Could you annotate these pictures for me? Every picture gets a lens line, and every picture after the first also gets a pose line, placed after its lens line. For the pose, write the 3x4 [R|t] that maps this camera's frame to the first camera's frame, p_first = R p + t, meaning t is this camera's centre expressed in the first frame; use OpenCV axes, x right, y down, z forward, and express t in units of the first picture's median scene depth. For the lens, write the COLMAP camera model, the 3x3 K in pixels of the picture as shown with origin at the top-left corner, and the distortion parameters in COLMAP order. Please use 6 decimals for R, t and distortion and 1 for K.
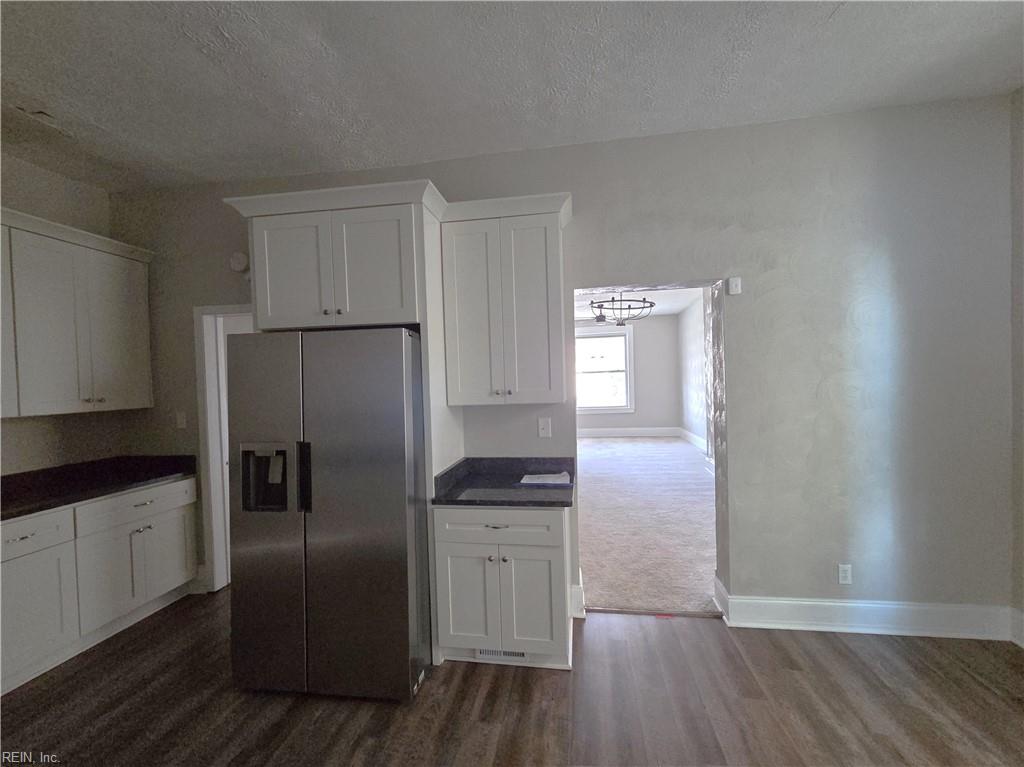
lens RADIAL K [[419.8, 0, 511.3], [0, 419.8, 390.1], [0, 0, 1]] dist [-0.001783, 0.006193]
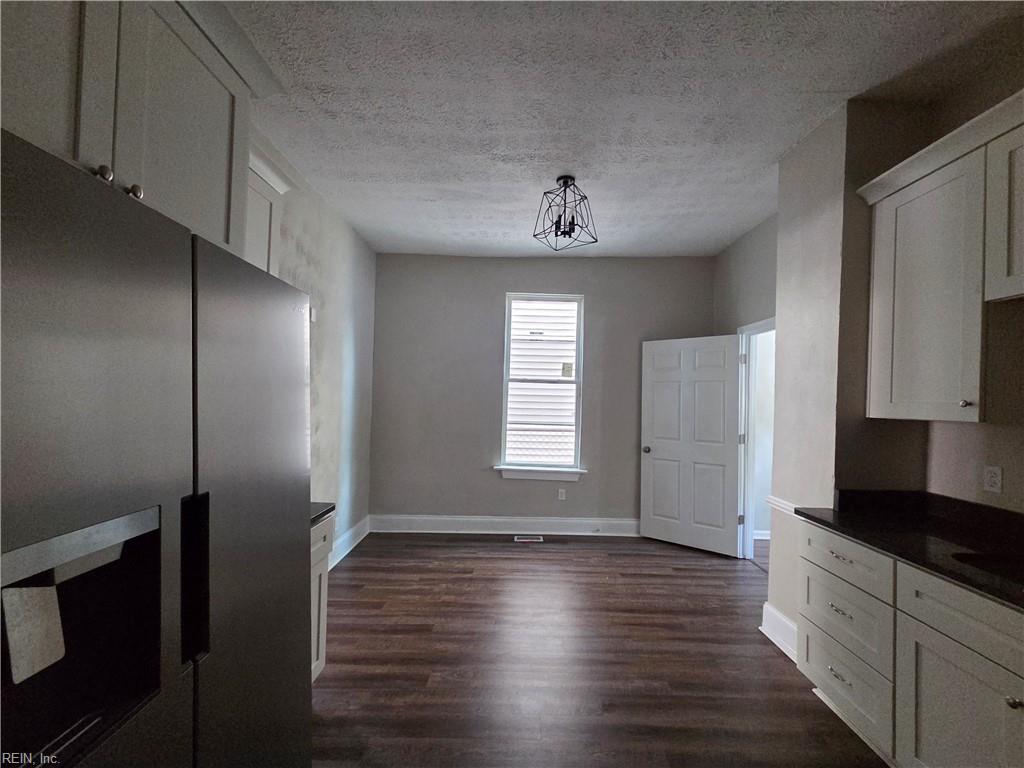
lens RADIAL K [[419.8, 0, 511.3], [0, 419.8, 390.6], [0, 0, 1]] dist [-0.001783, 0.006193]
pose [[-0.140454, 0.042775, 0.989163, -0.964992], [-0.012290, 0.998914, -0.044941, 0.036567], [-0.990011, -0.018469, -0.139775, 0.763655]]
